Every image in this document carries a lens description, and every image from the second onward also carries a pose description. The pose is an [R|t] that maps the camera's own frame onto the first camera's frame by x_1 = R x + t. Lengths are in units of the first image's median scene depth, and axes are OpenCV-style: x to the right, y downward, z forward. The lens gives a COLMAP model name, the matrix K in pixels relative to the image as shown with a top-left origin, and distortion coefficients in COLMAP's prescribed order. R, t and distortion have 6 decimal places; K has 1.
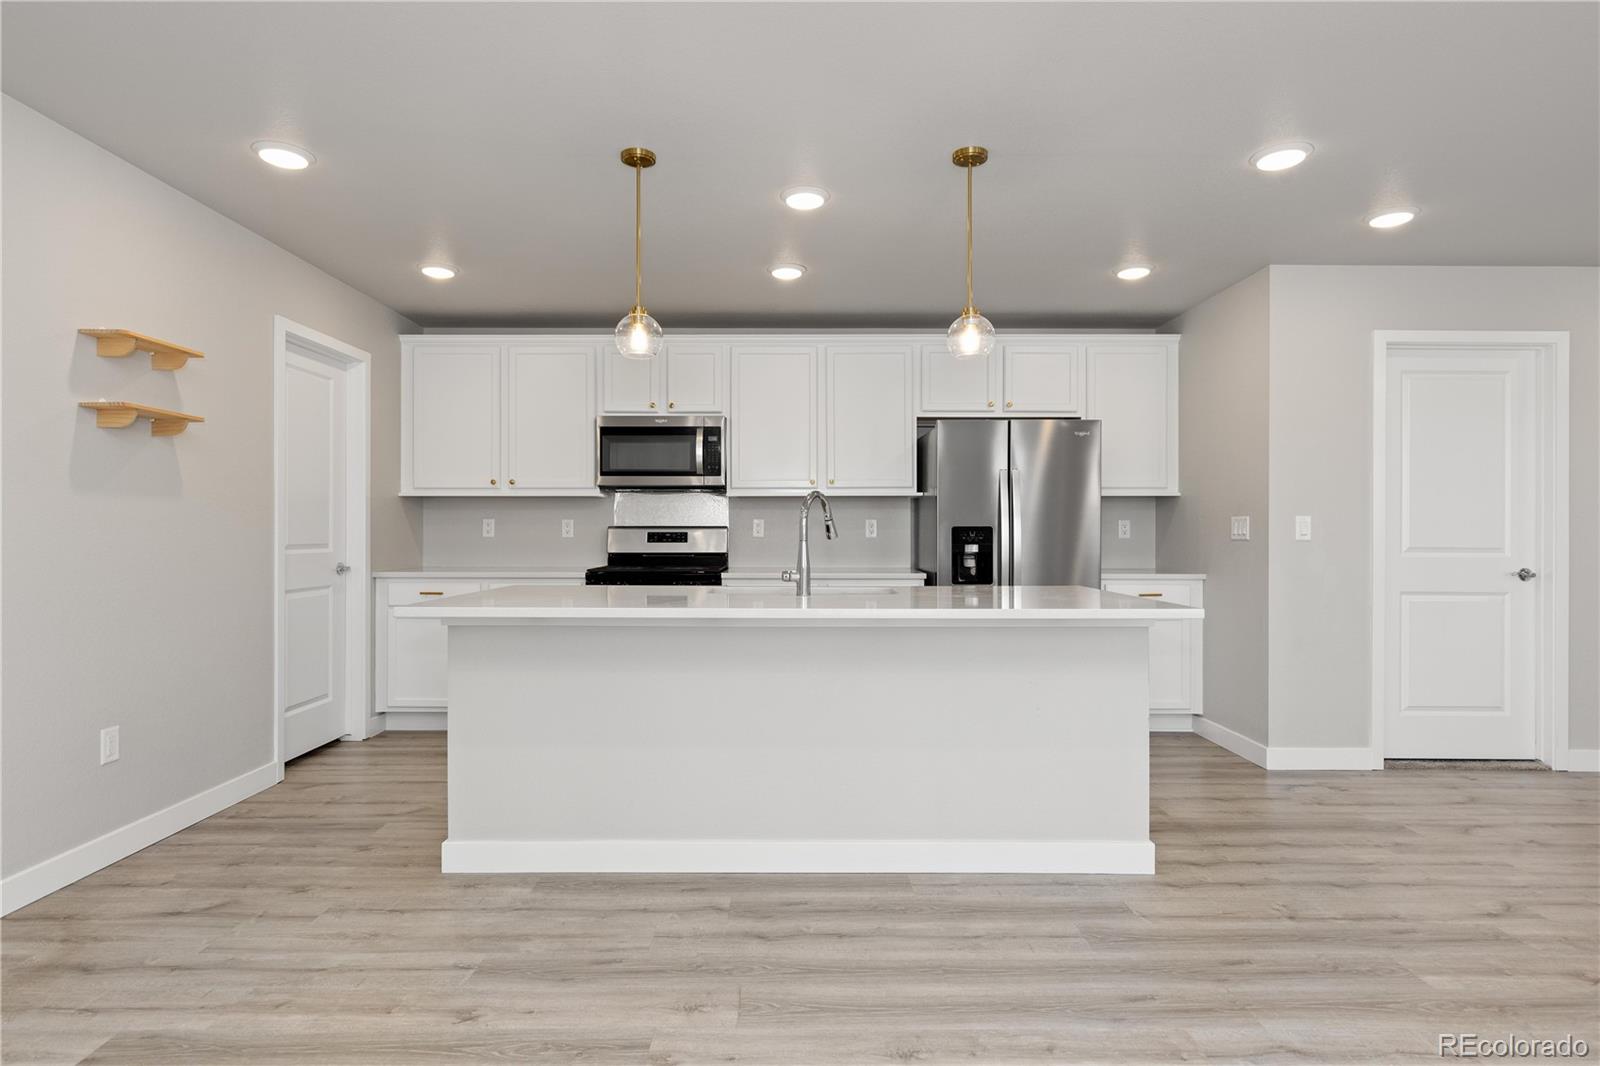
lens RADIAL K [[842.2, 0, 800.1], [0, 842.2, 528.0], [0, 0, 1]] dist [0.005065, 0.001357]
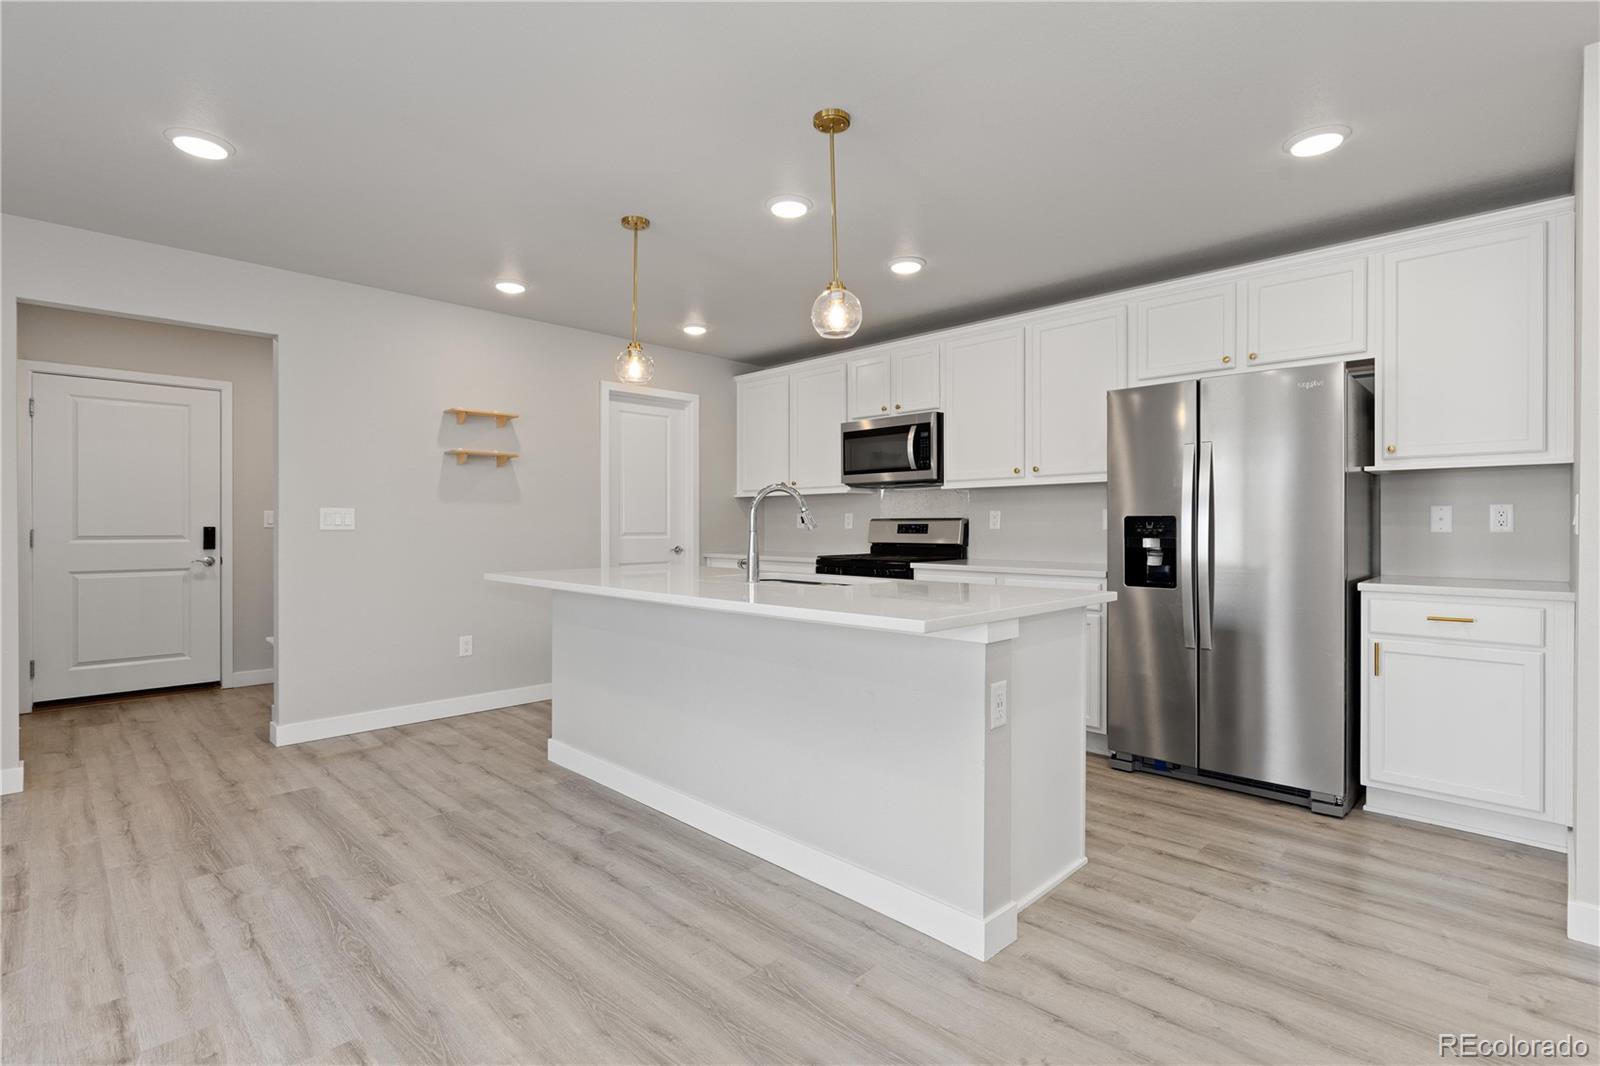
lens RADIAL K [[762.5, 0, 798.3], [0, 762.5, 533.0], [0, 0, 1]] dist [0.001878, -0.001207]
pose [[0.701444, 0.006307, -0.712697, 0.794864], [0.005234, 0.999888, 0.014000, 0.003580], [0.712706, -0.013550, 0.701332, 0.388033]]
